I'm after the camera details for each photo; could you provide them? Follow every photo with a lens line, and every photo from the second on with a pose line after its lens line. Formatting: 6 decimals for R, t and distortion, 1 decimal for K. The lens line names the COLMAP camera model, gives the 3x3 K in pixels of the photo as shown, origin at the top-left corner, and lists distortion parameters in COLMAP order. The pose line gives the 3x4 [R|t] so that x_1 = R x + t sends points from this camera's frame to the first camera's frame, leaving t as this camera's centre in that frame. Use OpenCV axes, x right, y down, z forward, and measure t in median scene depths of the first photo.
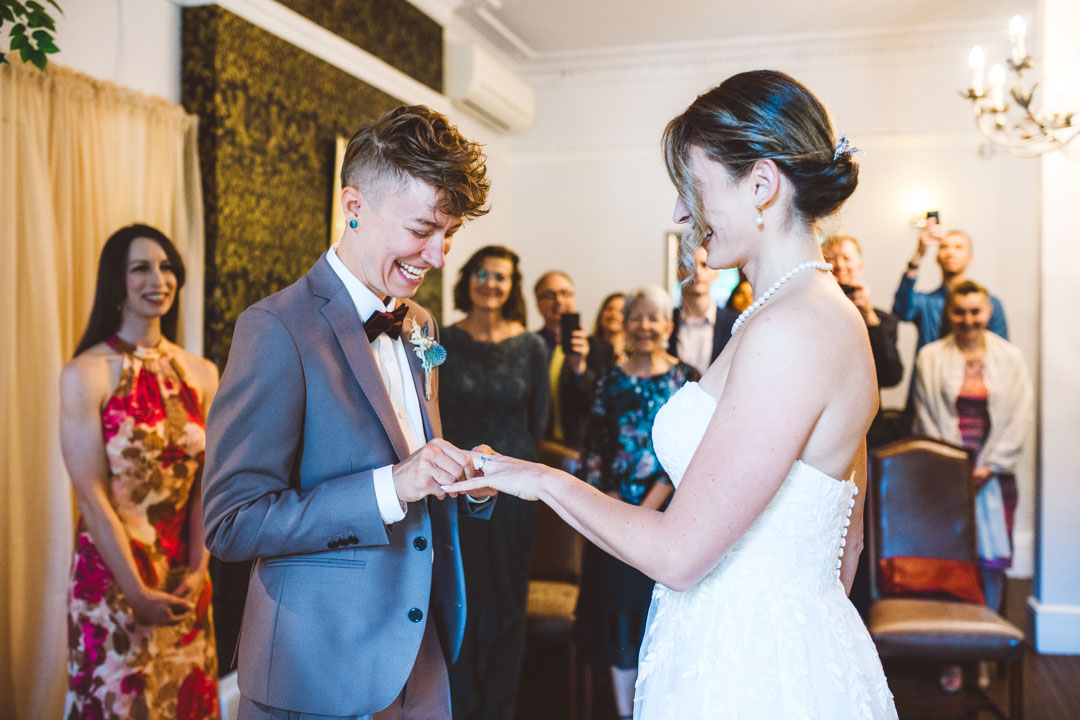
lens RADIAL K [[1025.9, 0, 551.8], [0, 1025.9, 361.3], [0, 0, 1]] dist [0.009207, 0.000000]
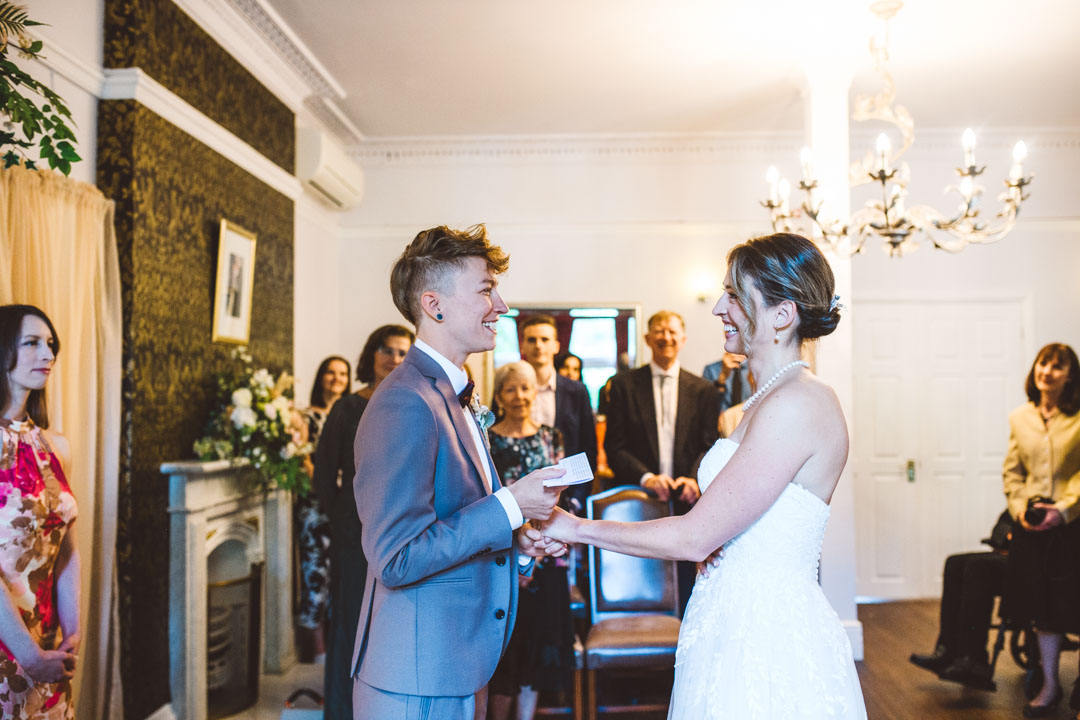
lens RADIAL K [[1025.9, 0, 554.4], [0, 1025.9, 356.9], [0, 0, 1]] dist [0.009207, 0.000000]
pose [[0.970294, 0.000411, 0.241929, -0.146698], [0.014568, 0.998085, -0.060122, -0.003934], [-0.241490, 0.061861, 0.968430, -0.131794]]
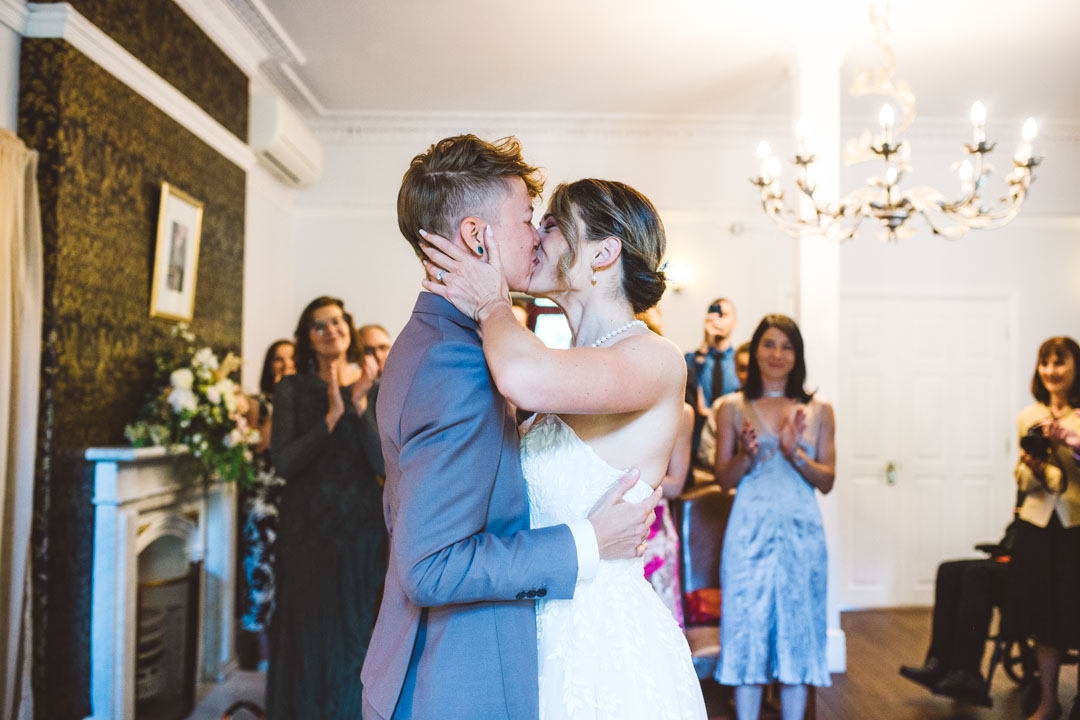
lens RADIAL K [[1025.9, 0, 547.2], [0, 1025.9, 356.3], [0, 0, 1]] dist [0.009207, 0.000000]
pose [[0.961930, 0.018986, 0.272636, -0.135355], [-0.002045, 0.998056, -0.062289, 0.009446], [-0.273289, 0.059360, 0.960099, -0.033975]]
